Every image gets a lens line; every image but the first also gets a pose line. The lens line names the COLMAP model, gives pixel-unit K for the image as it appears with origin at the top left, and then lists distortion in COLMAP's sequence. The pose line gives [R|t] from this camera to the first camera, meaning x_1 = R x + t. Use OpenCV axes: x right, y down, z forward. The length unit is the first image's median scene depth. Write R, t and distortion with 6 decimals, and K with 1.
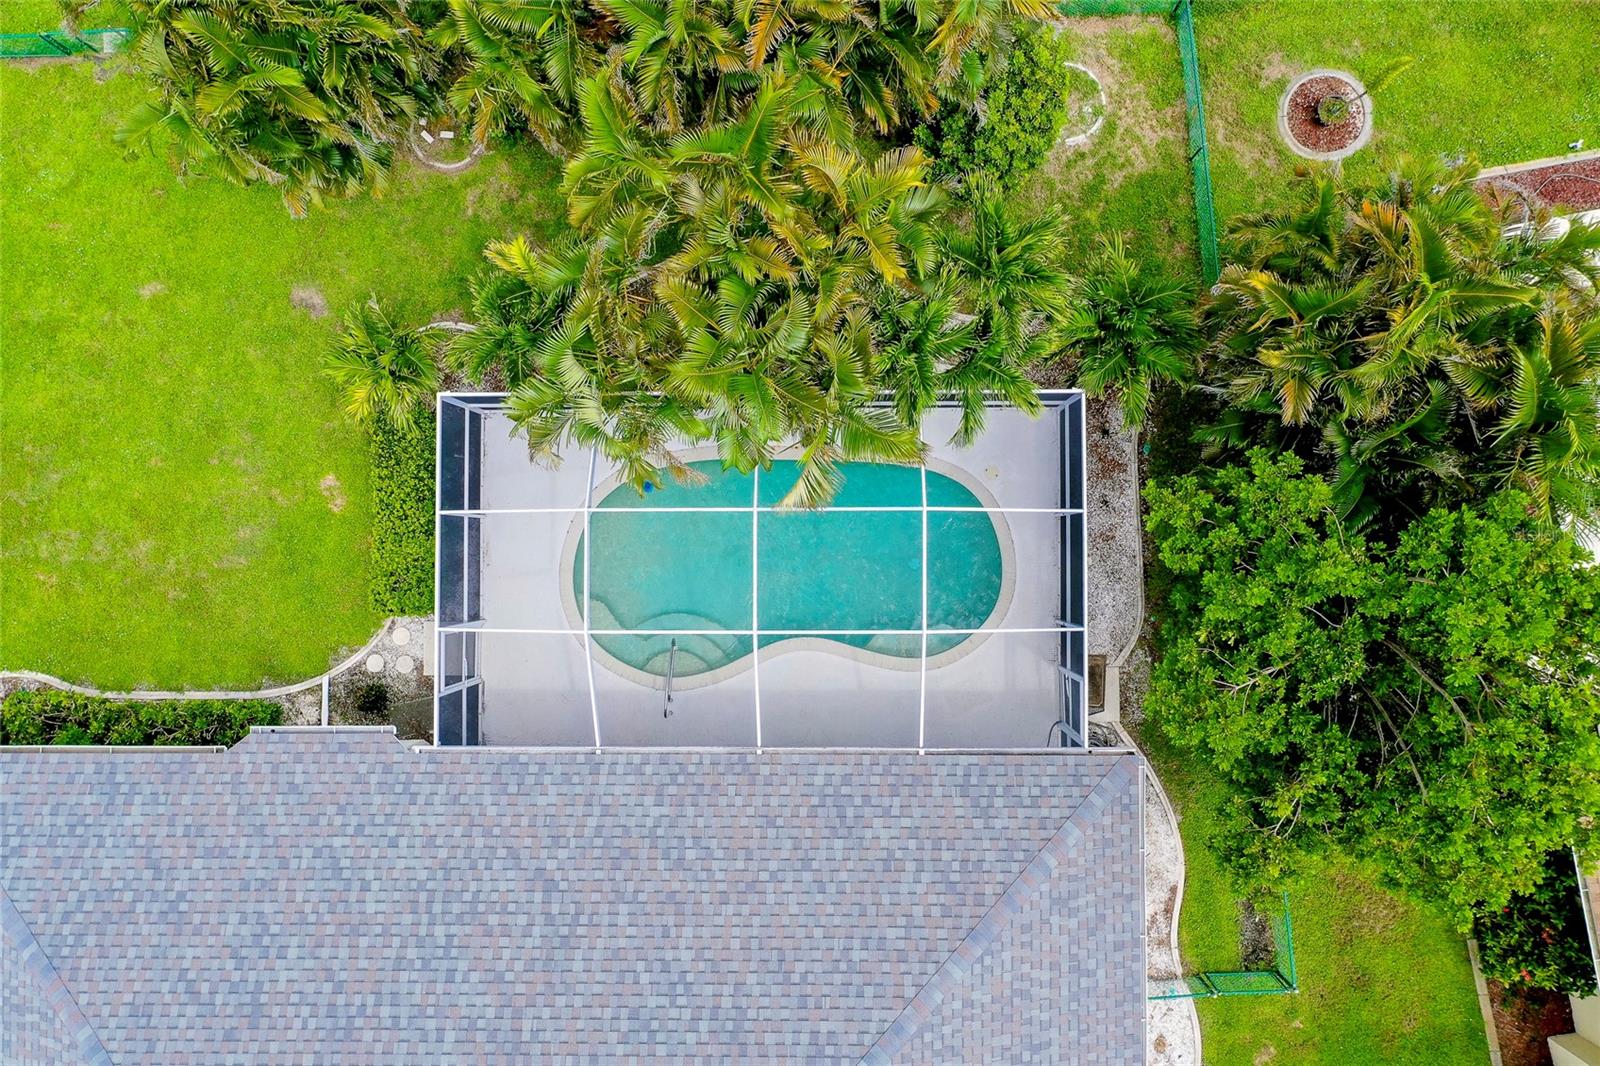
lens RADIAL K [[1302.4, 0, 800.0], [0, 1302.4, 533.0], [0, 0, 1]] dist [0.010511, -0.003780]
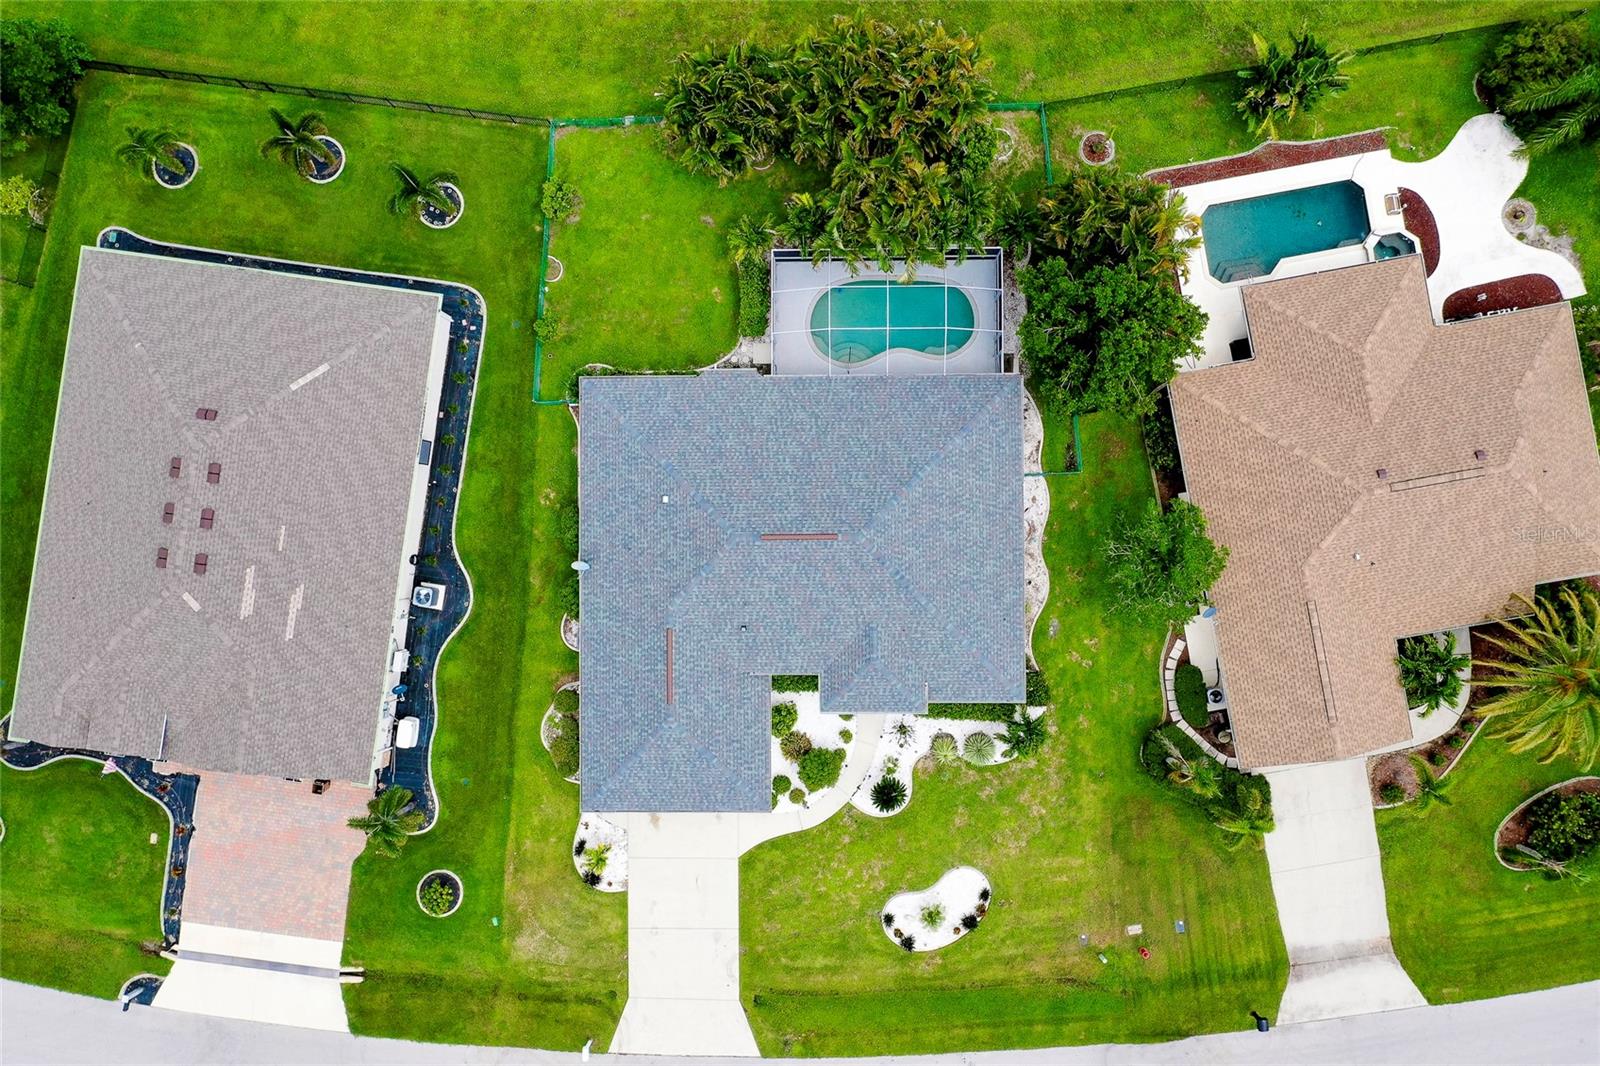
lens RADIAL K [[1302.4, 0, 800.0], [0, 1302.4, 533.0], [0, 0, 1]] dist [0.010511, -0.003780]
pose [[0.999999, -0.001695, 0.000345, -0.208129], [0.001695, 0.999998, -0.001354, 0.480604], [-0.000342, 0.001355, 0.999999, -1.710994]]
